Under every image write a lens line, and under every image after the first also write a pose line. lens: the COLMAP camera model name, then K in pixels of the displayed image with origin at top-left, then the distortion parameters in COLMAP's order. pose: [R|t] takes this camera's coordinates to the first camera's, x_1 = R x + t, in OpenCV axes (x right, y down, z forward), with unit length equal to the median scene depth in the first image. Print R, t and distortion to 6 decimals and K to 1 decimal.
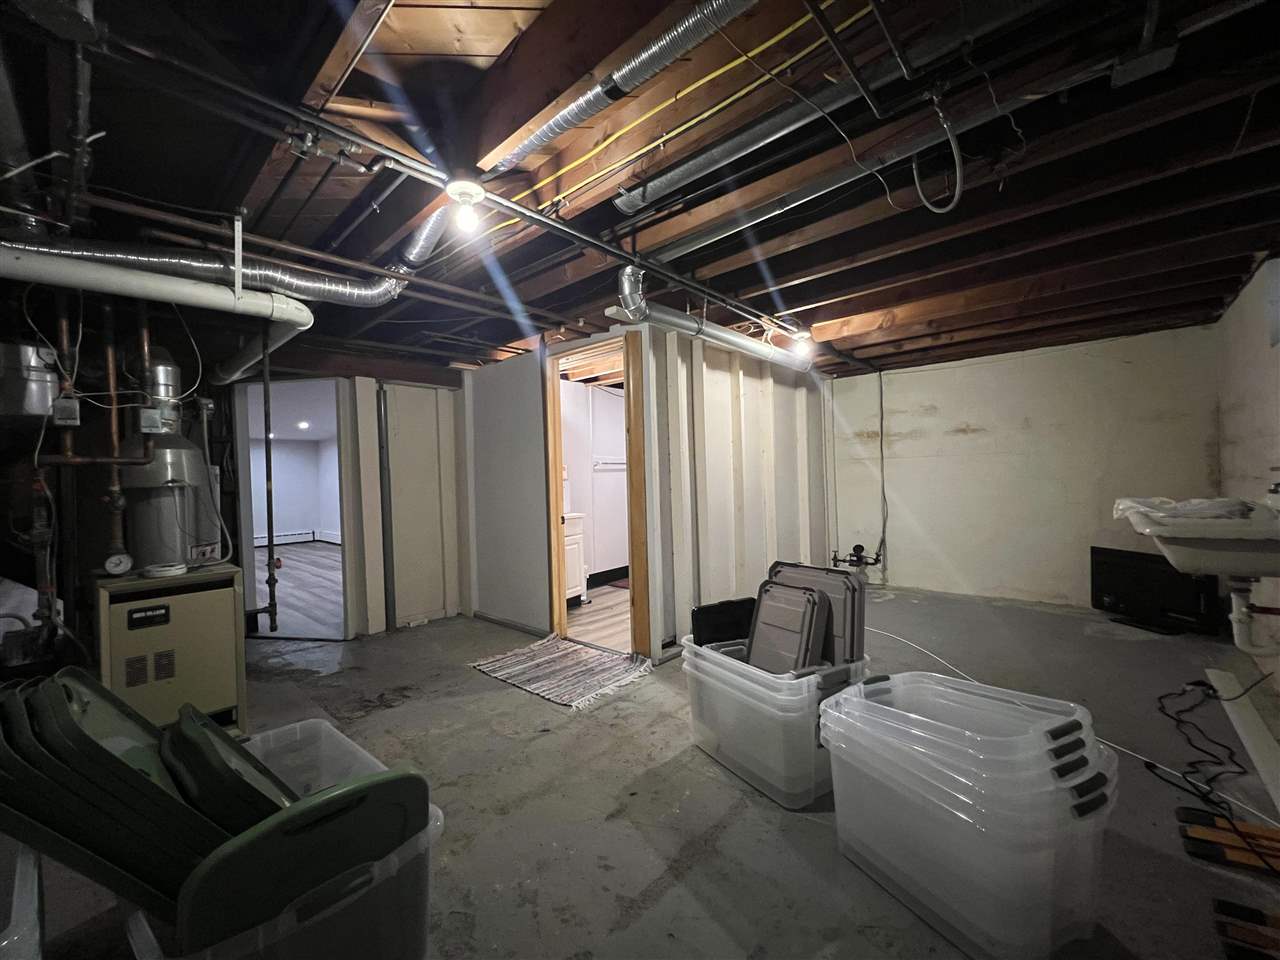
lens RADIAL K [[512.5, 0, 640.6], [0, 512.5, 482.9], [0, 0, 1]] dist [-0.002691, 0.000052]
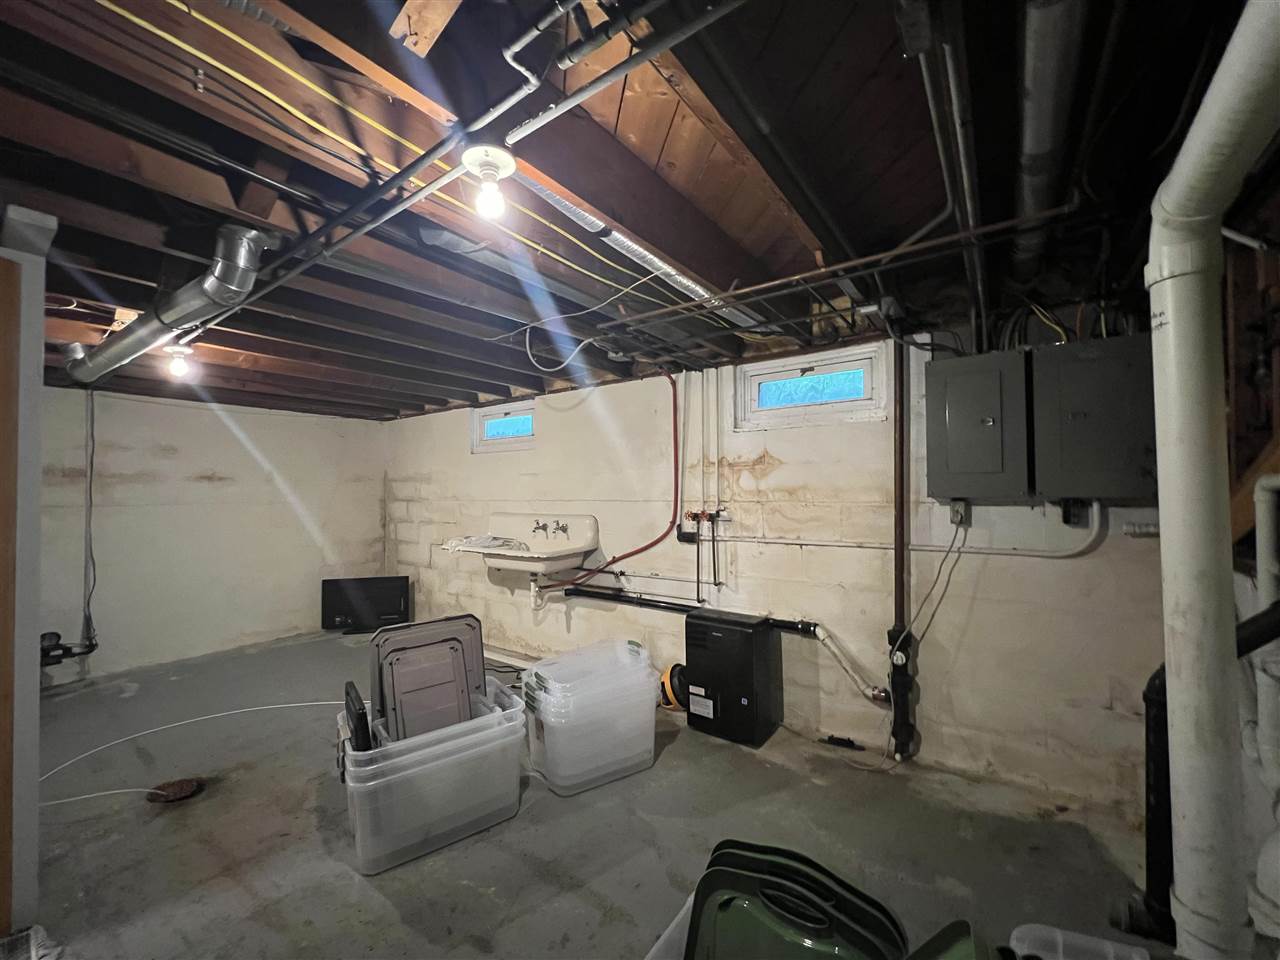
lens RADIAL K [[512.5, 0, 639.7], [0, 512.5, 482.4], [0, 0, 1]] dist [-0.002691, 0.000052]
pose [[-0.108778, 0.047163, 0.992947, -0.437810], [0.024382, 0.998700, -0.044765, -0.037961], [-0.993767, 0.019341, -0.109787, 0.369034]]
